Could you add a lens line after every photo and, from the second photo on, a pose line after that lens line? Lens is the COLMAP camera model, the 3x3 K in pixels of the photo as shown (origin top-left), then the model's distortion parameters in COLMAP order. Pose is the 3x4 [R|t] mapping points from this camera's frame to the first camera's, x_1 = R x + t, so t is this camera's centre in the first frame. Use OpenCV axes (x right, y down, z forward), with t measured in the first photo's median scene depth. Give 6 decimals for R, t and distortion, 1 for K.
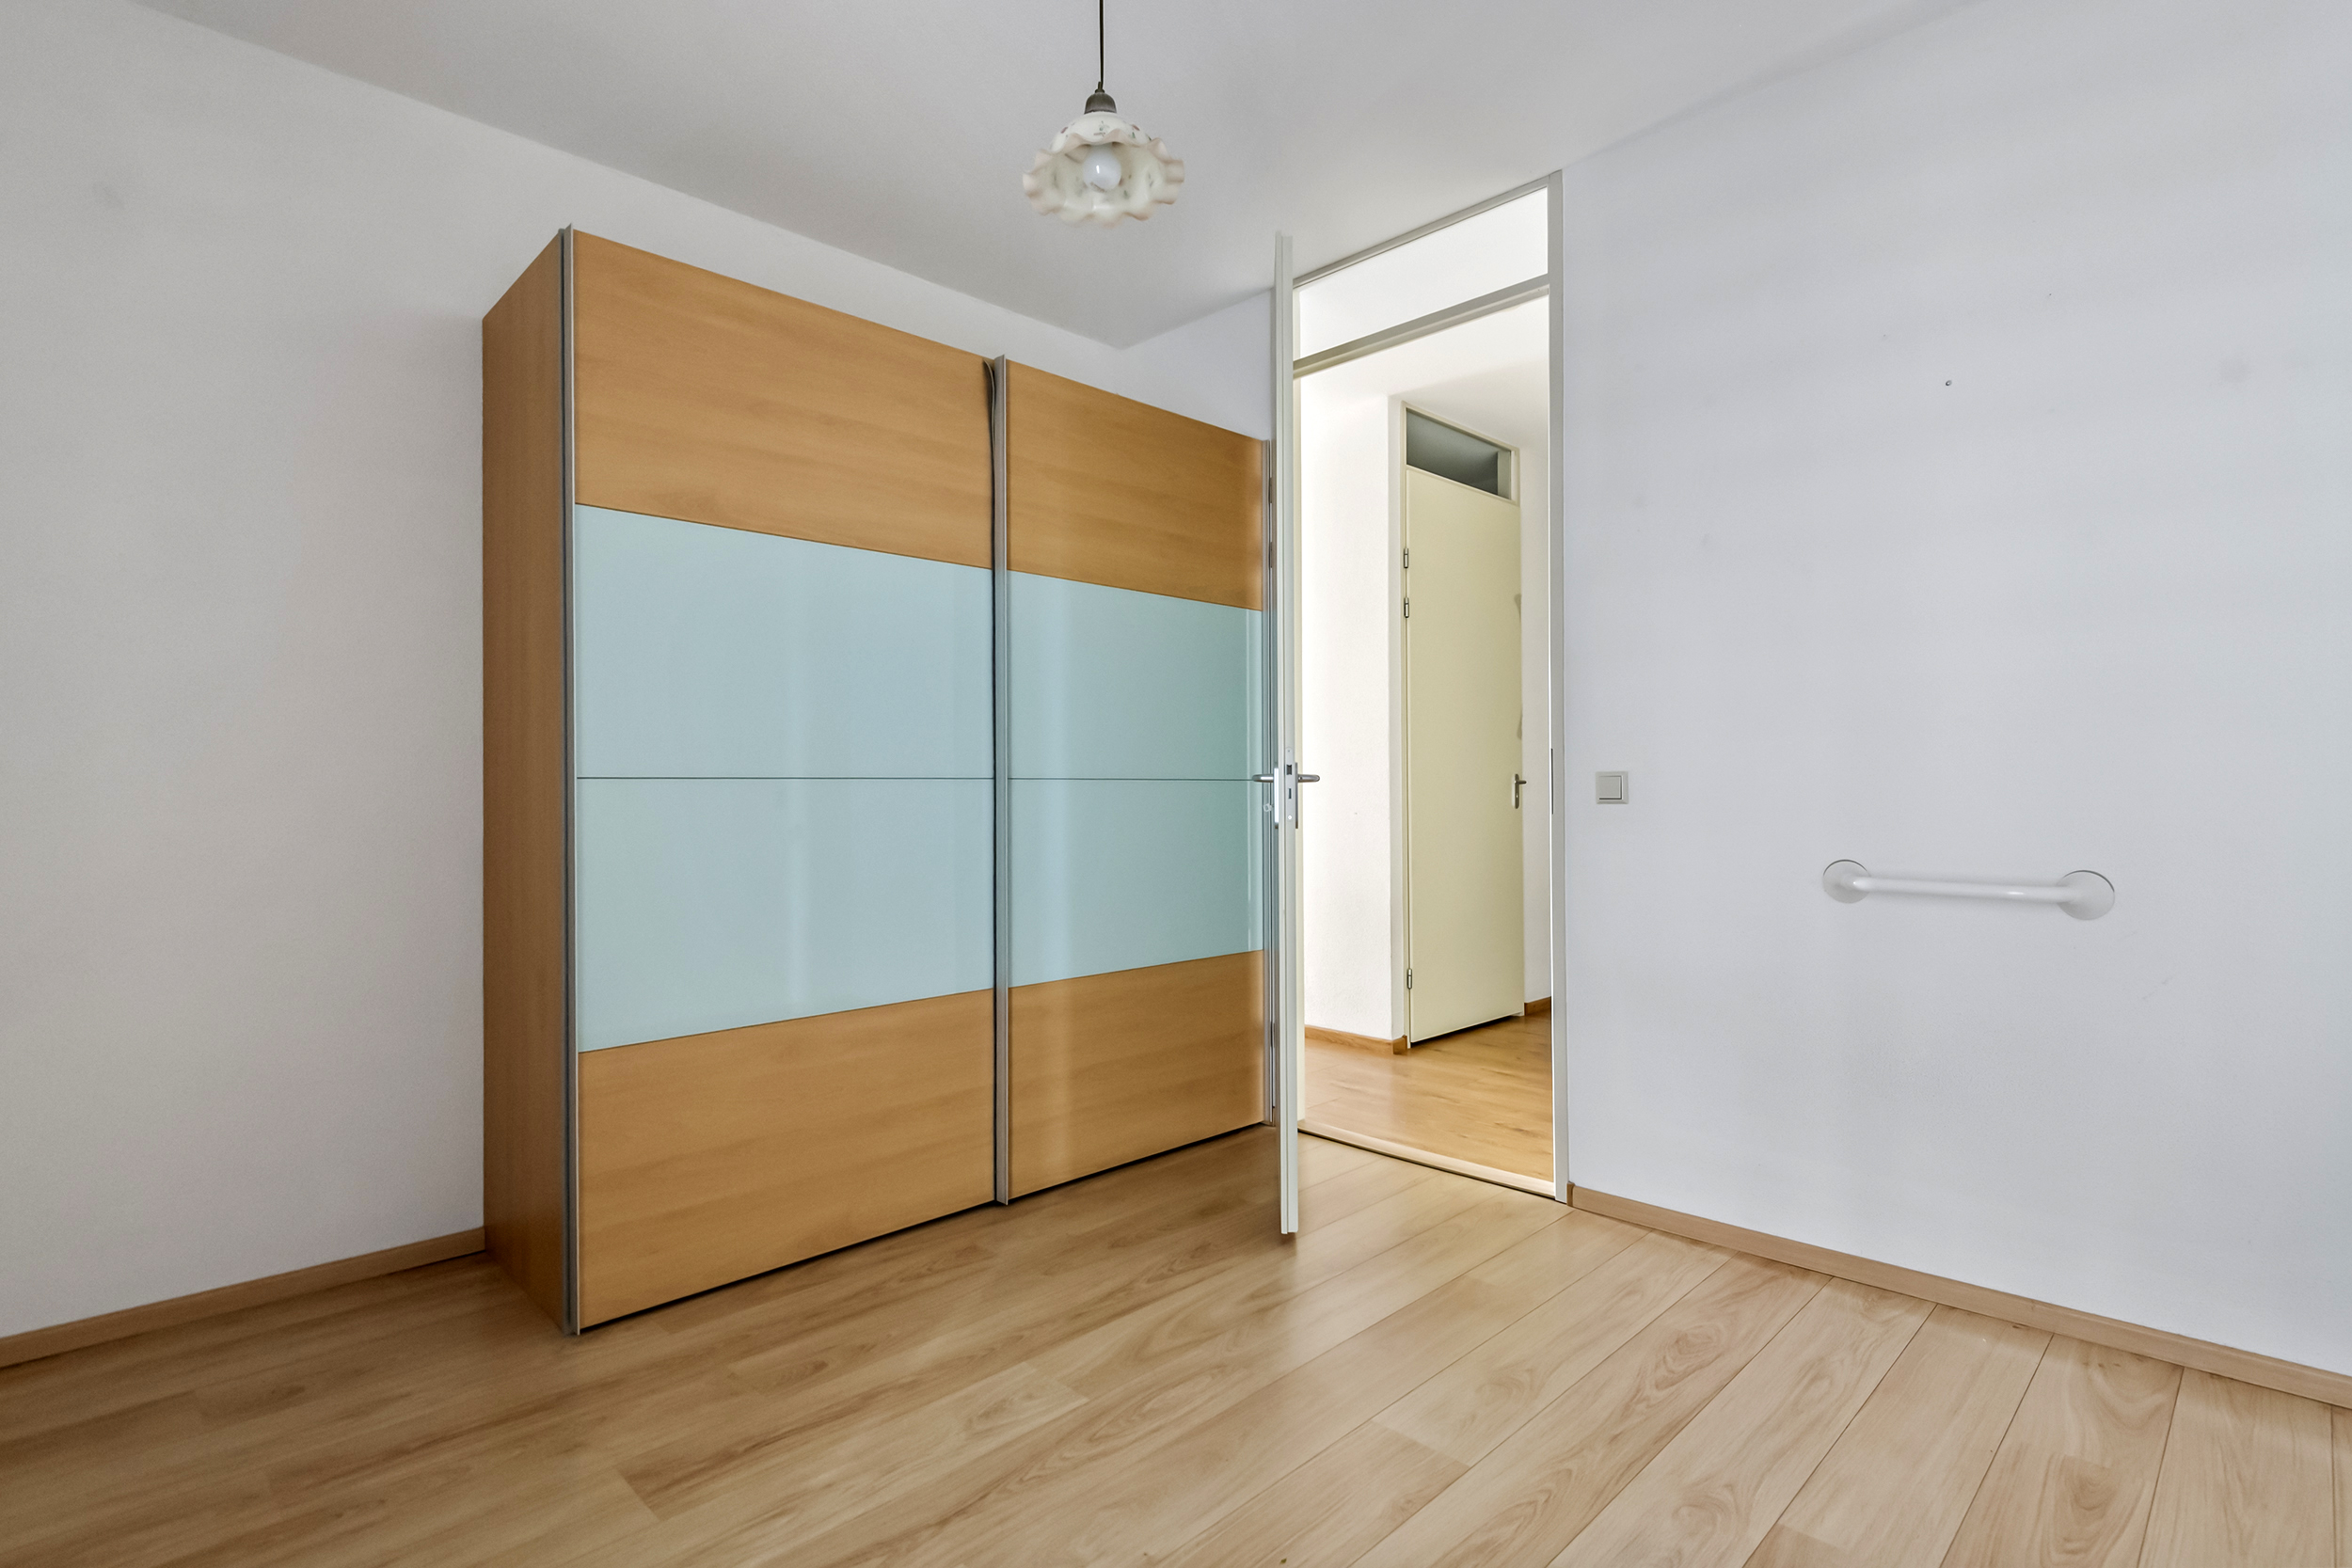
lens RADIAL K [[1160.3, 0, 1182.9], [0, 1160.3, 820.2], [0, 0, 1]] dist [-0.000121, -0.000786]
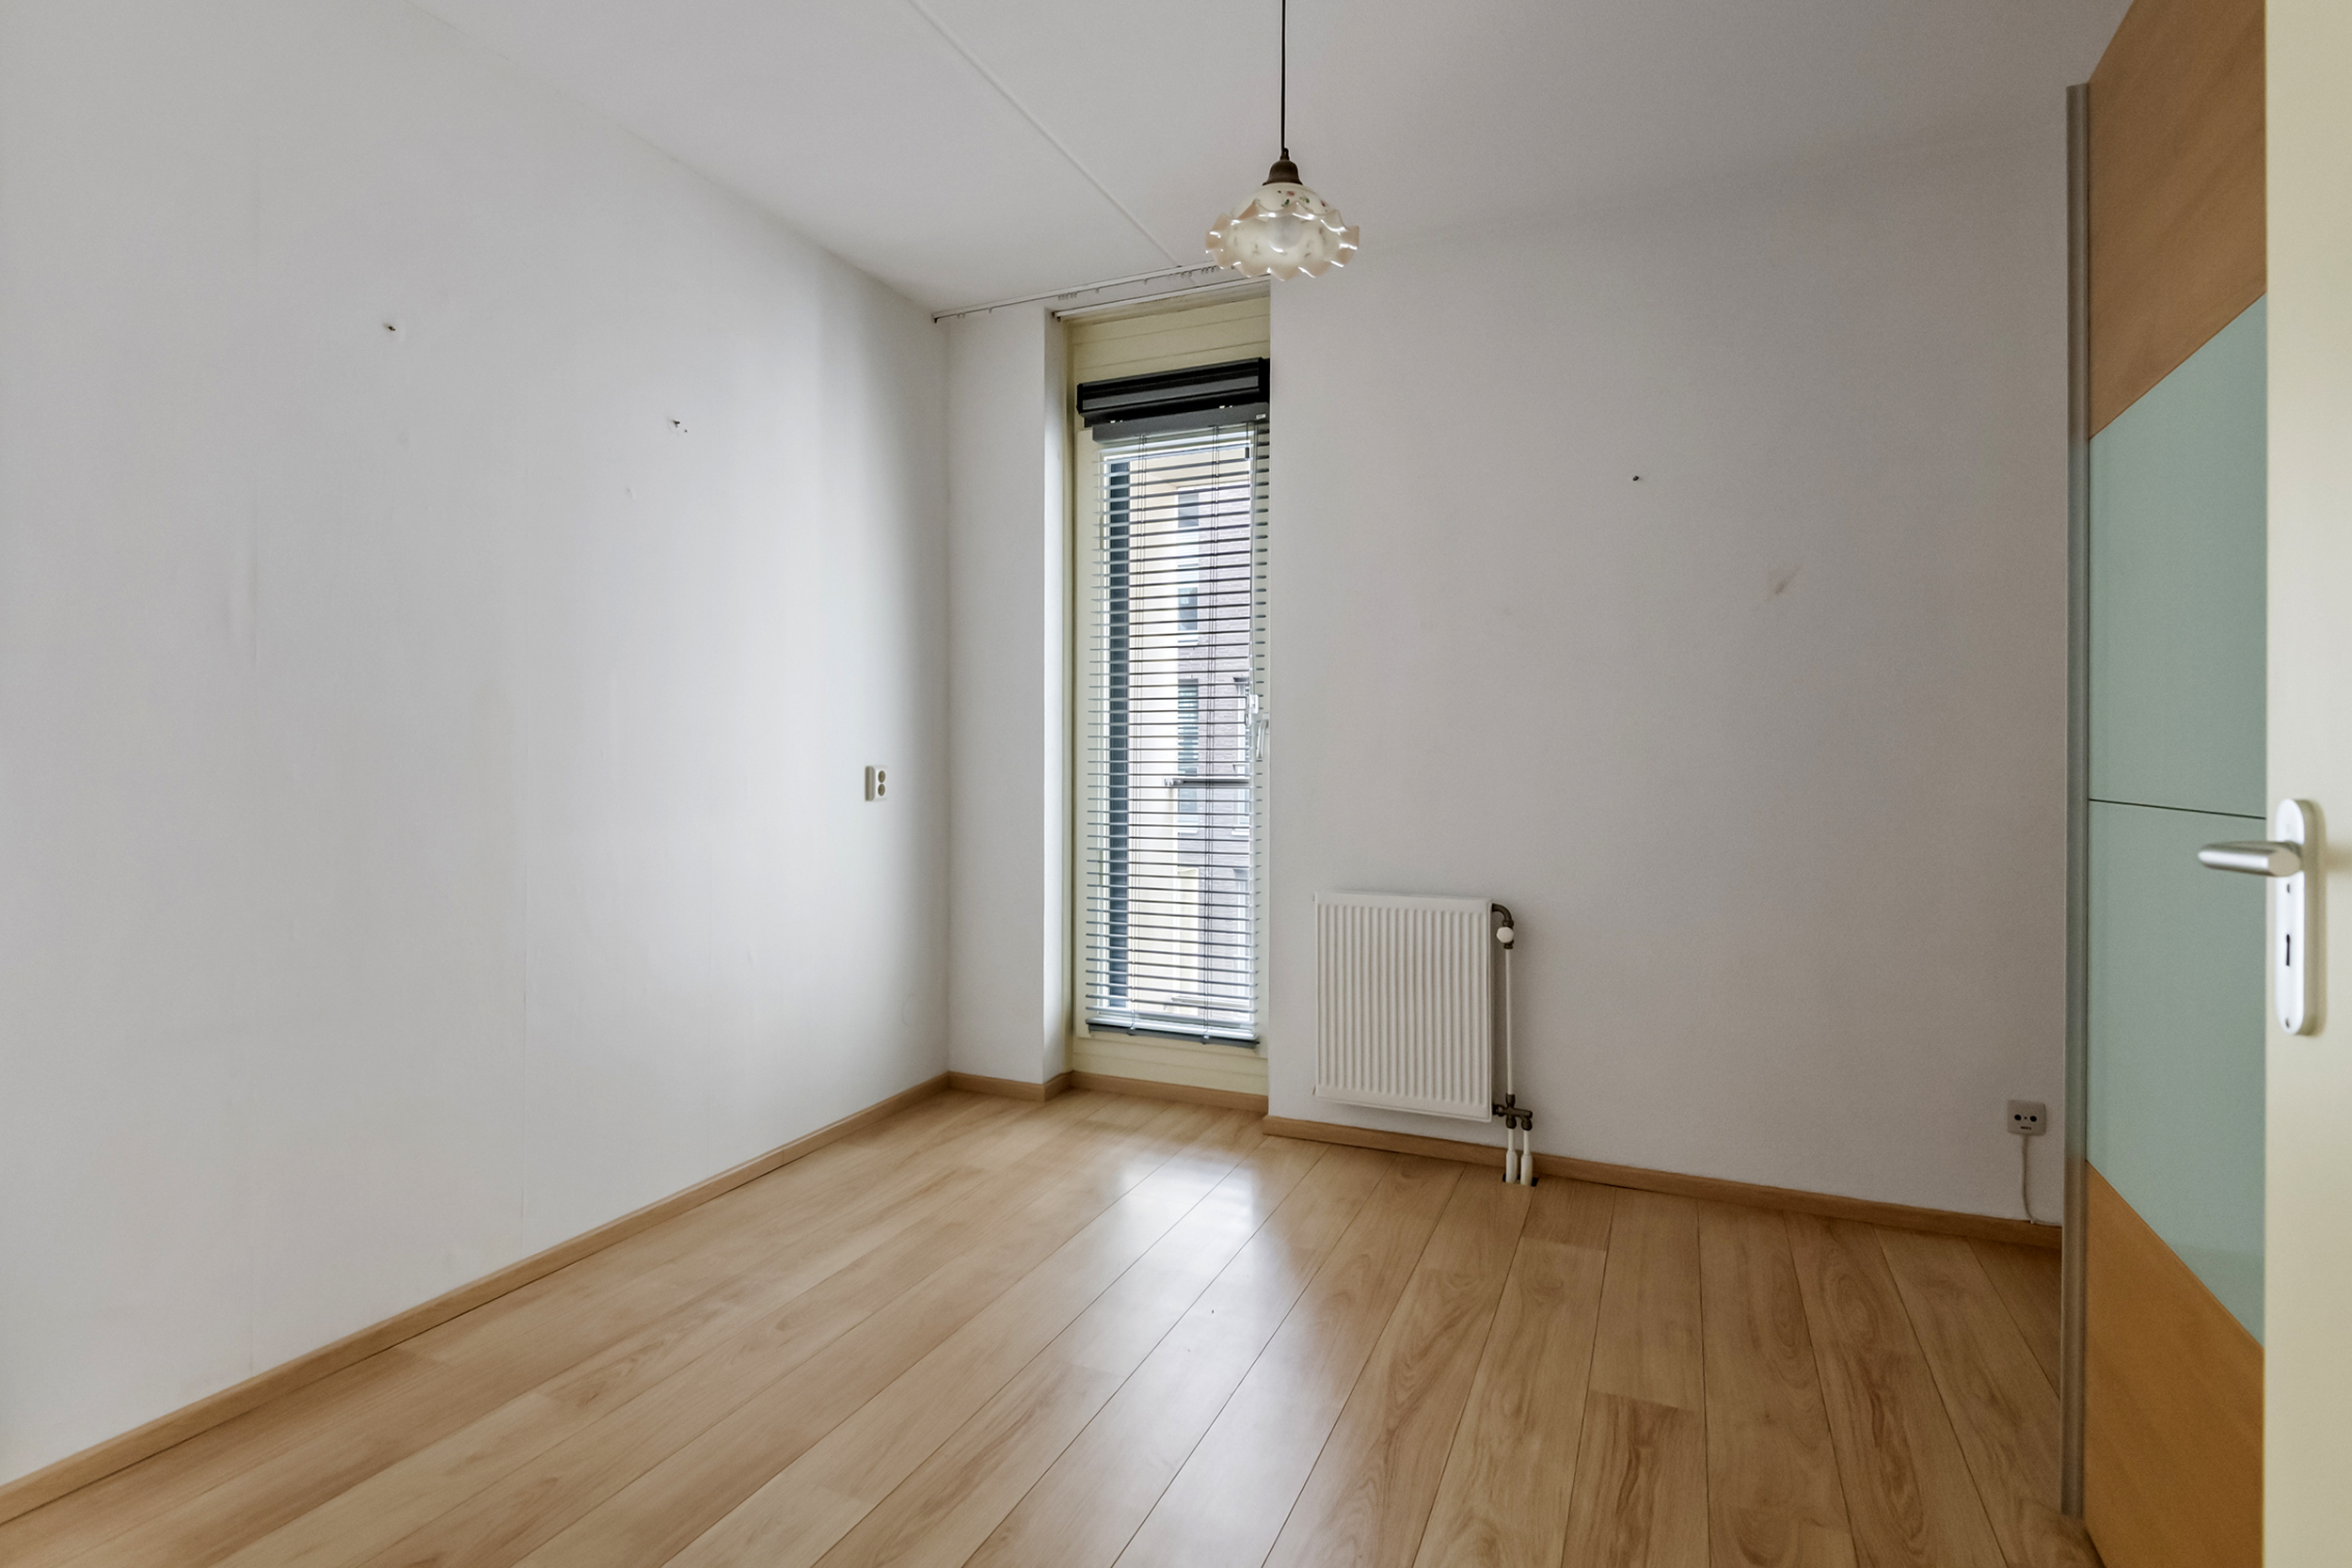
lens RADIAL K [[1146.3, 0, 1174.3], [0, 1146.3, 789.4], [0, 0, 1]] dist [0.017647, -0.015766]
pose [[-0.936108, 0.012049, -0.351506, 0.371062], [0.001359, 0.999529, 0.030643, -0.080875], [0.351709, 0.028208, -0.935684, 1.828426]]
